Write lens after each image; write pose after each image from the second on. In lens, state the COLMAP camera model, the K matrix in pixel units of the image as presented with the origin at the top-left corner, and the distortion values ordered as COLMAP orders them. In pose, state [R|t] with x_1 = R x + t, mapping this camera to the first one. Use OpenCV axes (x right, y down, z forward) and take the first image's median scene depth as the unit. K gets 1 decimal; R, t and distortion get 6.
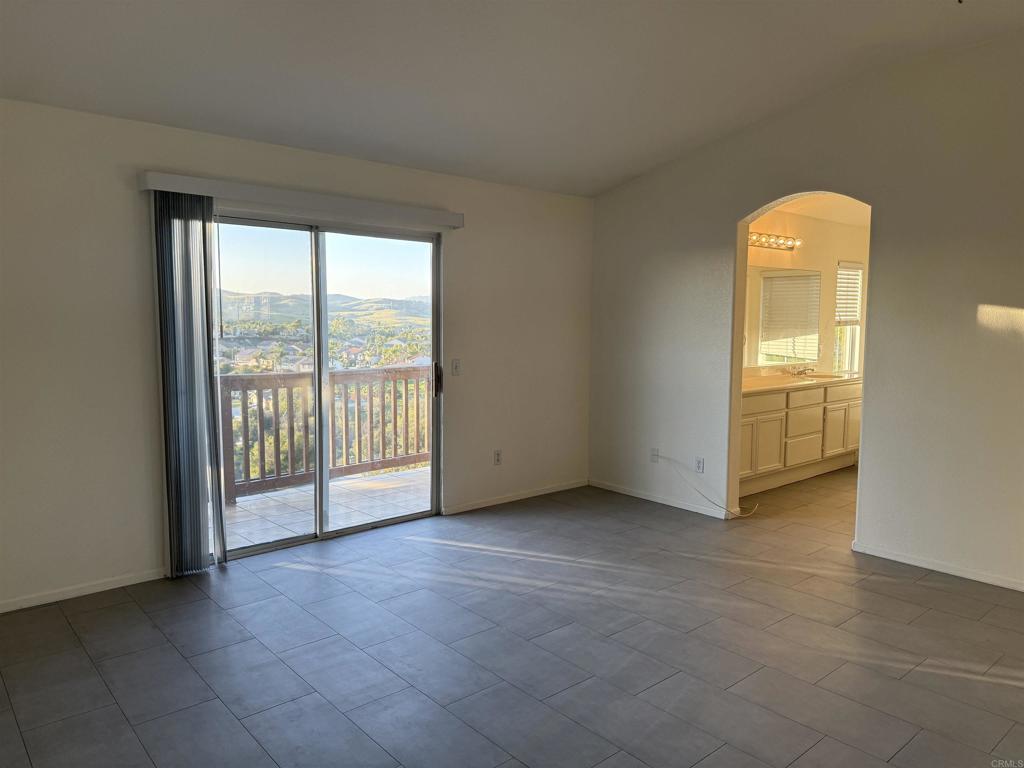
lens RADIAL K [[710.6, 0, 518.4], [0, 710.6, 383.1], [0, 0, 1]] dist [0.024454, -0.050699]
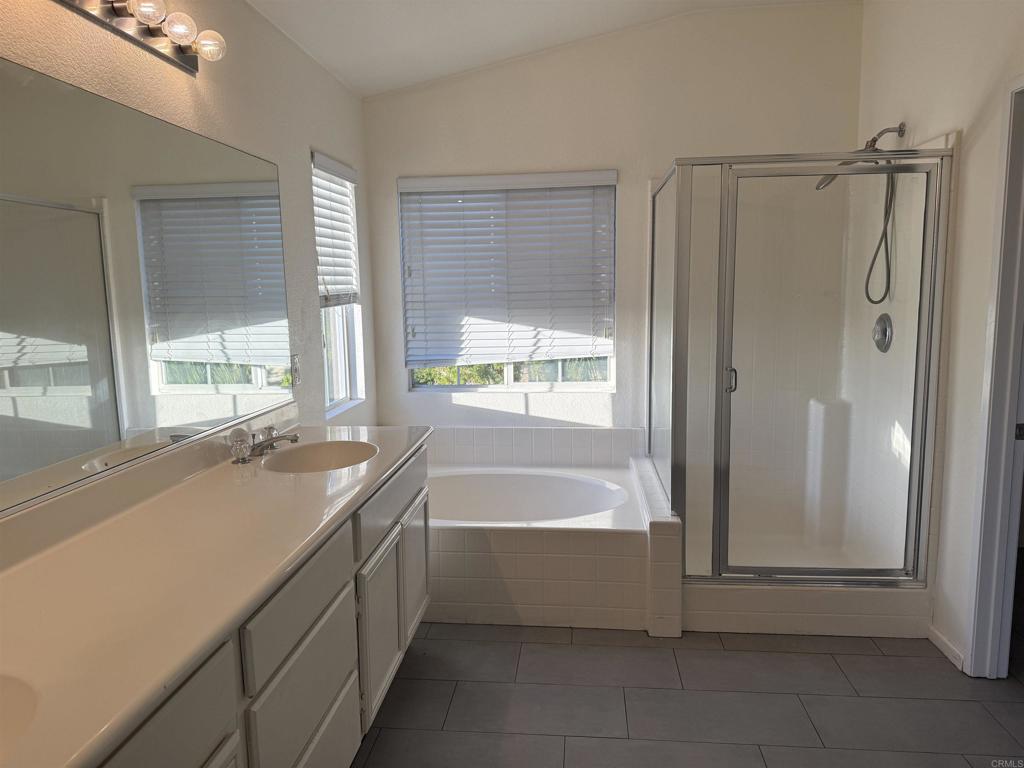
lens RADIAL K [[710.6, 0, 516.6], [0, 710.6, 383.1], [0, 0, 1]] dist [0.024454, -0.050699]
pose [[0.718750, -0.098182, 0.688301, 0.220343], [0.076753, 0.995133, 0.061800, -0.049527], [-0.691019, 0.008410, 0.722788, 0.581683]]
